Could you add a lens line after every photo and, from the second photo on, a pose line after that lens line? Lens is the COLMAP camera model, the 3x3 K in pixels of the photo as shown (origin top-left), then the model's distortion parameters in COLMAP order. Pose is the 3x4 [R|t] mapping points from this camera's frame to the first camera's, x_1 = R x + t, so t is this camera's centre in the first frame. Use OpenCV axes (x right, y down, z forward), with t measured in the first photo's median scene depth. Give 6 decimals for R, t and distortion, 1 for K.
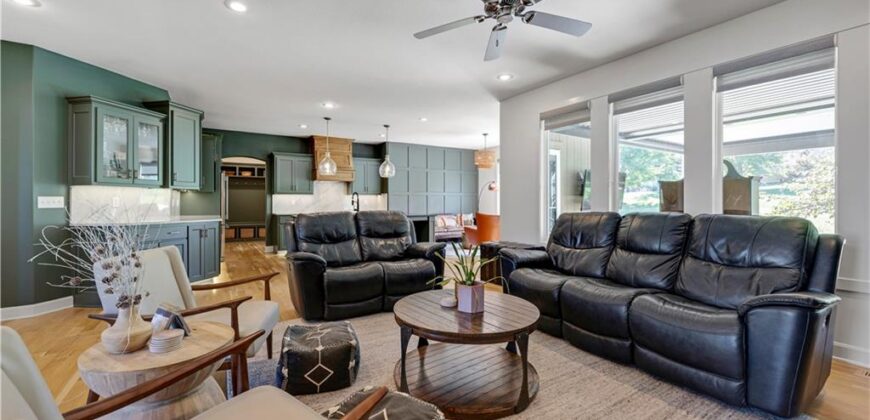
lens RADIAL K [[347.1, 0, 431.2], [0, 347.1, 203.0], [0, 0, 1]] dist [0.000884, -0.000036]
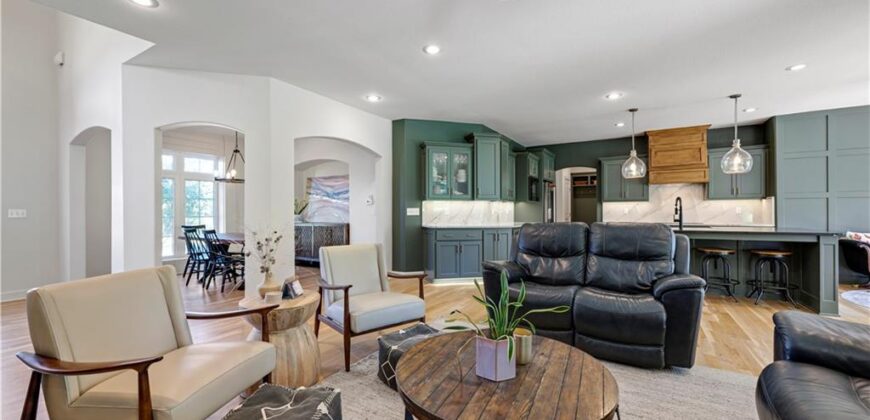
lens RADIAL K [[346.4, 0, 435.0], [0, 346.4, 210.0], [0, 0, 1]] dist [0.002058, 0.000282]
pose [[0.449966, -0.004100, -0.893037, 0.312412], [0.002676, 0.999991, -0.003243, -0.003238], [0.893042, -0.000931, 0.449973, 0.277231]]
